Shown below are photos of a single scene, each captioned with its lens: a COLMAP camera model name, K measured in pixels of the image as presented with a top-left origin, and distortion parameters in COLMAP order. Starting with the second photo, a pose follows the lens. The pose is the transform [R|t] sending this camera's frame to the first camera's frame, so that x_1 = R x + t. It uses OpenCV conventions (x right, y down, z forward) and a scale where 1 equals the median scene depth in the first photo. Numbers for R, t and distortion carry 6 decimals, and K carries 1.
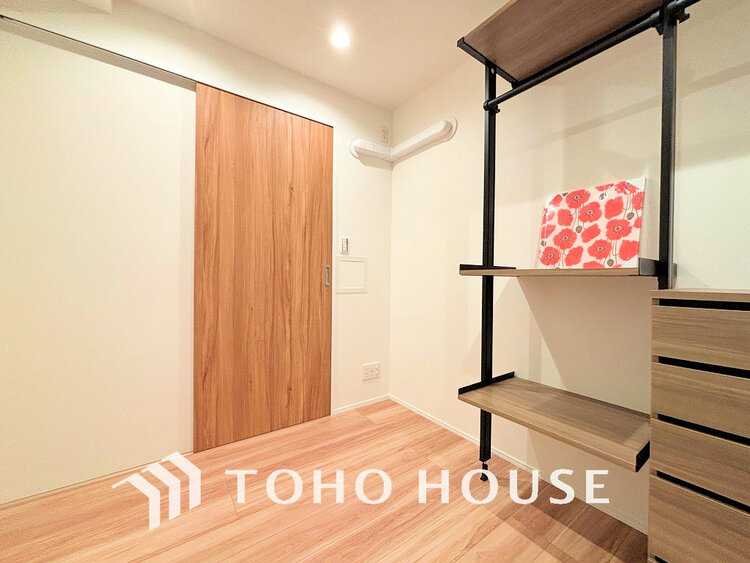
lens RADIAL K [[302.6, 0, 376.8], [0, 302.6, 280.4], [0, 0, 1]] dist [-0.000058, -0.001105]
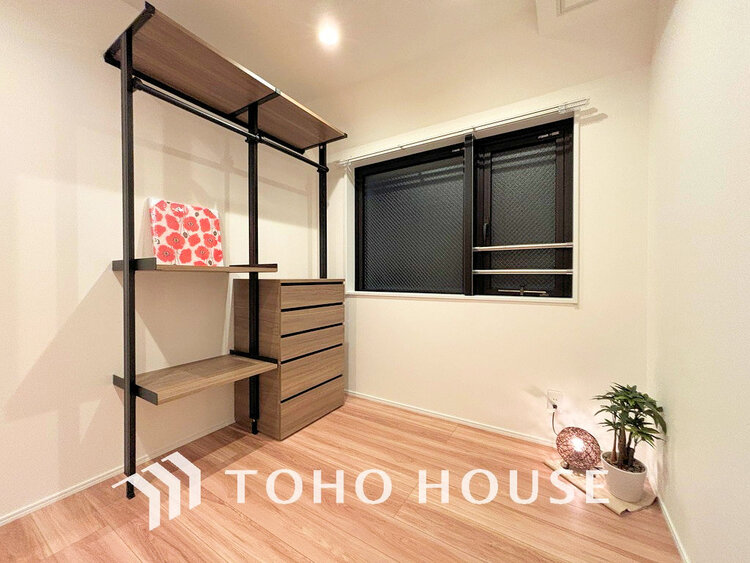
lens RADIAL K [[302.6, 0, 373.0], [0, 302.6, 281.4], [0, 0, 1]] dist [-0.000058, -0.001105]
pose [[-0.368789, -0.018653, 0.929326, -0.853259], [0.005931, 0.999731, 0.022419, 0.003983], [-0.929494, 0.013779, -0.368580, 0.762565]]
